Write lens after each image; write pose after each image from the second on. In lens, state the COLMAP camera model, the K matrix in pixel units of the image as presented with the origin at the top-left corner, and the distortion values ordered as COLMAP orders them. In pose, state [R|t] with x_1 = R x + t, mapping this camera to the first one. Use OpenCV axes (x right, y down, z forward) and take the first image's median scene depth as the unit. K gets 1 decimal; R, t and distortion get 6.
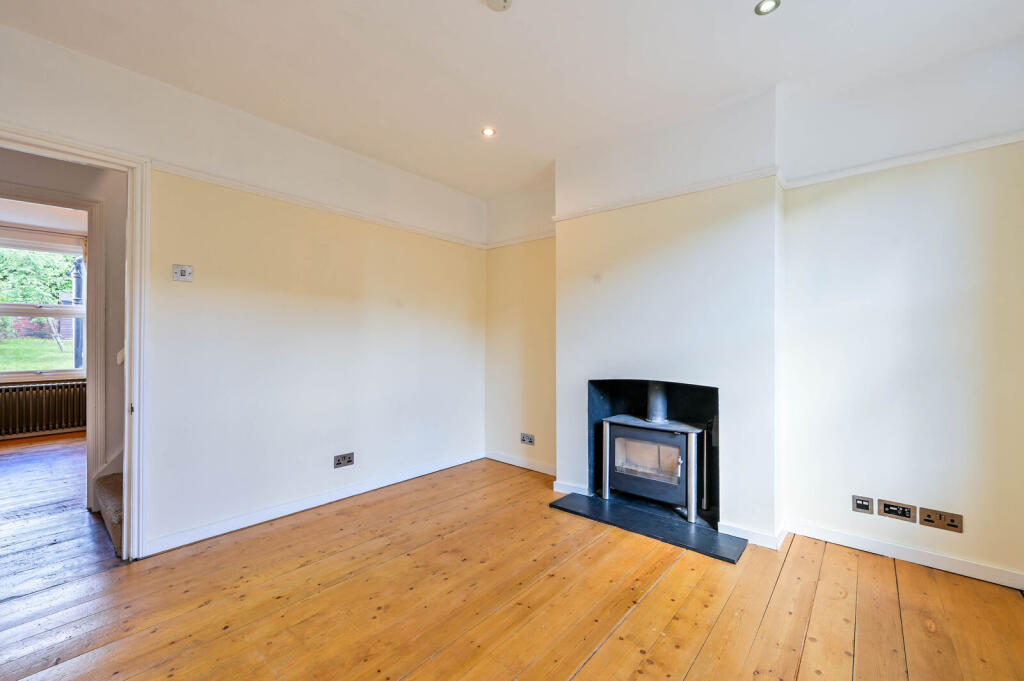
lens RADIAL K [[414.0, 0, 512.0], [0, 414.0, 340.5], [0, 0, 1]] dist [0.000978, 0.000063]
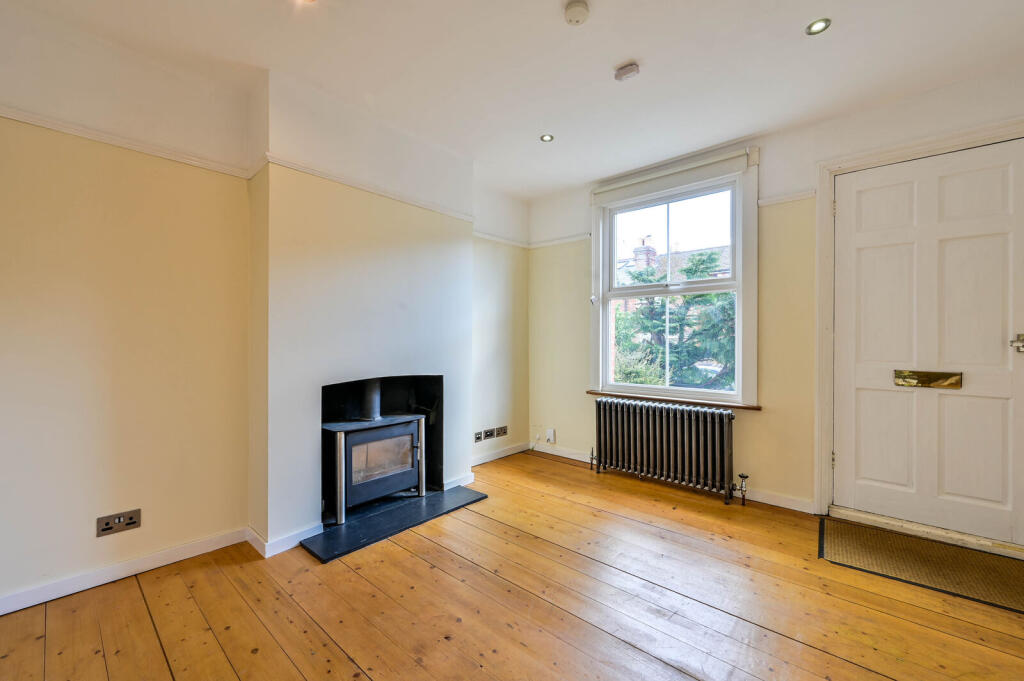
lens RADIAL K [[414.0, 0, 512.0], [0, 414.0, 340.5], [0, 0, 1]] dist [0.000978, 0.000063]
pose [[0.017100, -0.003214, 0.999849, -0.677914], [-0.008032, 0.999962, 0.003352, 0.003441], [-0.999822, -0.008088, 0.017074, 0.710811]]
